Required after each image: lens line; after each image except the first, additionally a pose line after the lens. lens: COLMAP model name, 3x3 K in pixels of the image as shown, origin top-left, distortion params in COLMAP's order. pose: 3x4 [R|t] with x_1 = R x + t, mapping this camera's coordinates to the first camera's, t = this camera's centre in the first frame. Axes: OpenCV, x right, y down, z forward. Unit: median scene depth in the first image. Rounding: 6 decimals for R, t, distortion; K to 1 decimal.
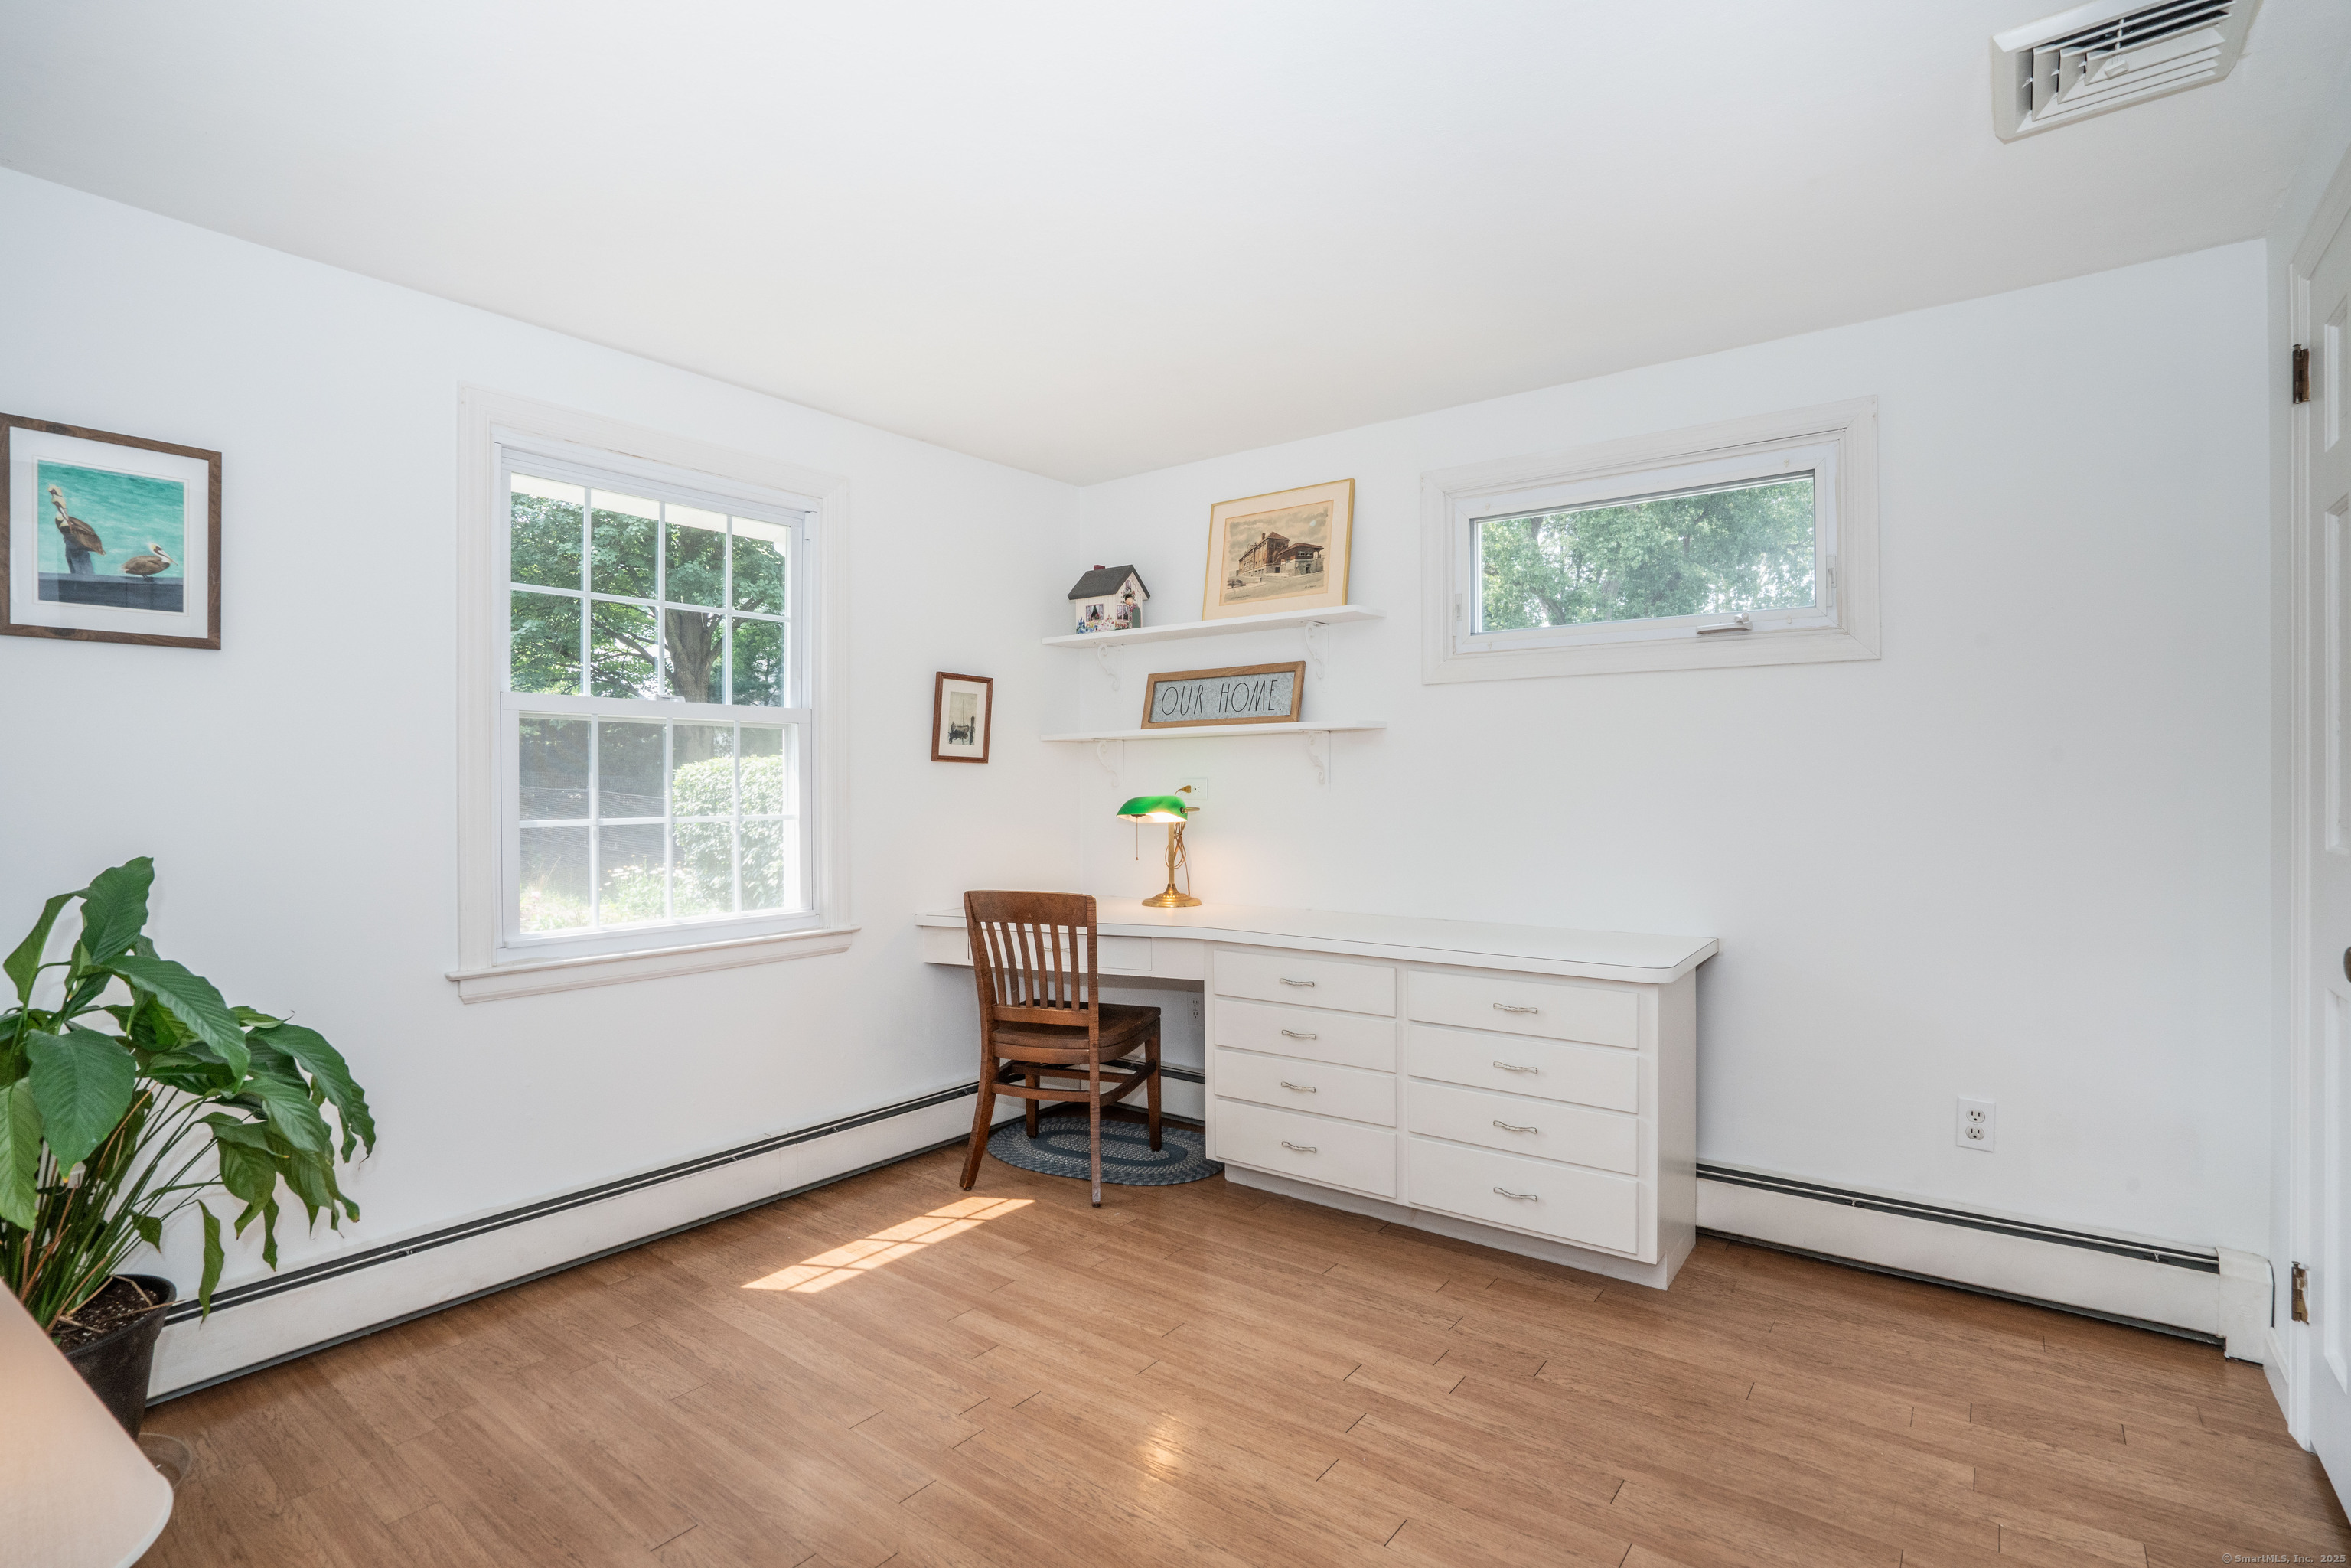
lens RADIAL K [[1127.7, 0, 1169.7], [0, 1127.7, 785.9], [0, 0, 1]] dist [-0.054878, 0.020547]
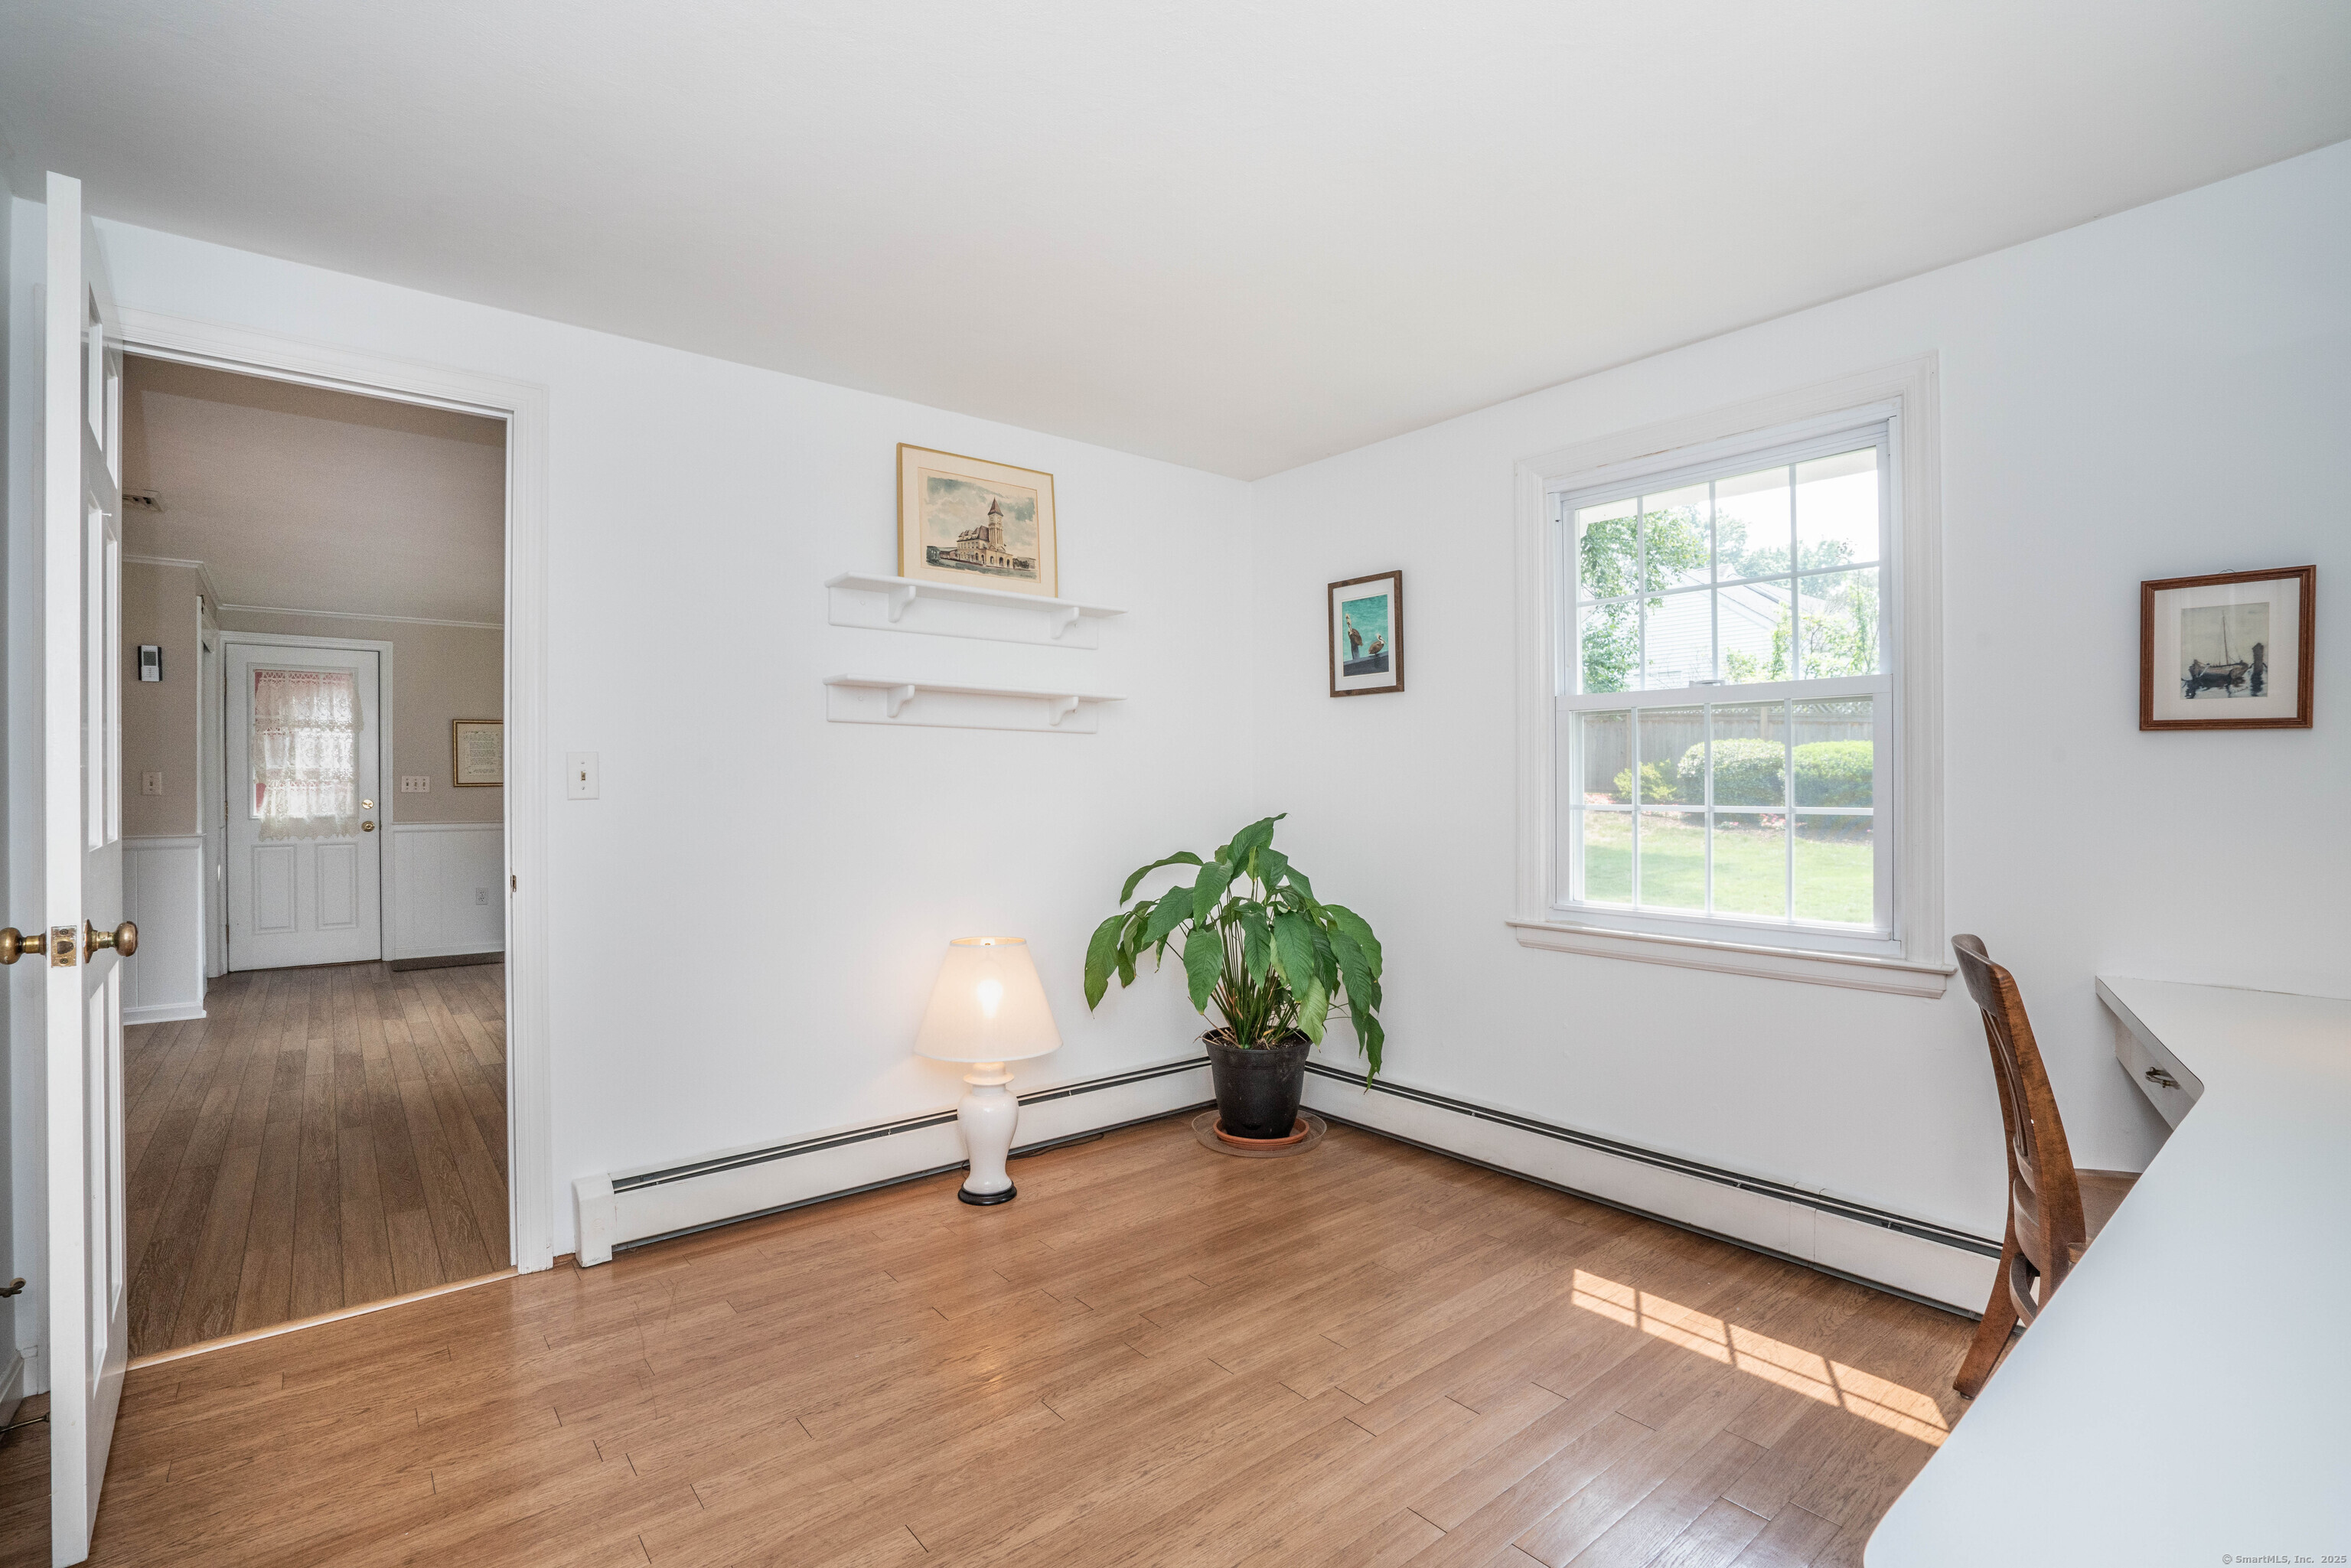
lens RADIAL K [[1072.9, 0, 1158.5], [0, 1072.9, 785.1], [0, 0, 1]] dist [-0.061127, 0.024933]
pose [[-0.239979, 0.005765, -0.970761, 0.652239], [0.001592, 0.999983, 0.005545, 0.004841], [0.970777, -0.000214, -0.239984, 0.886049]]
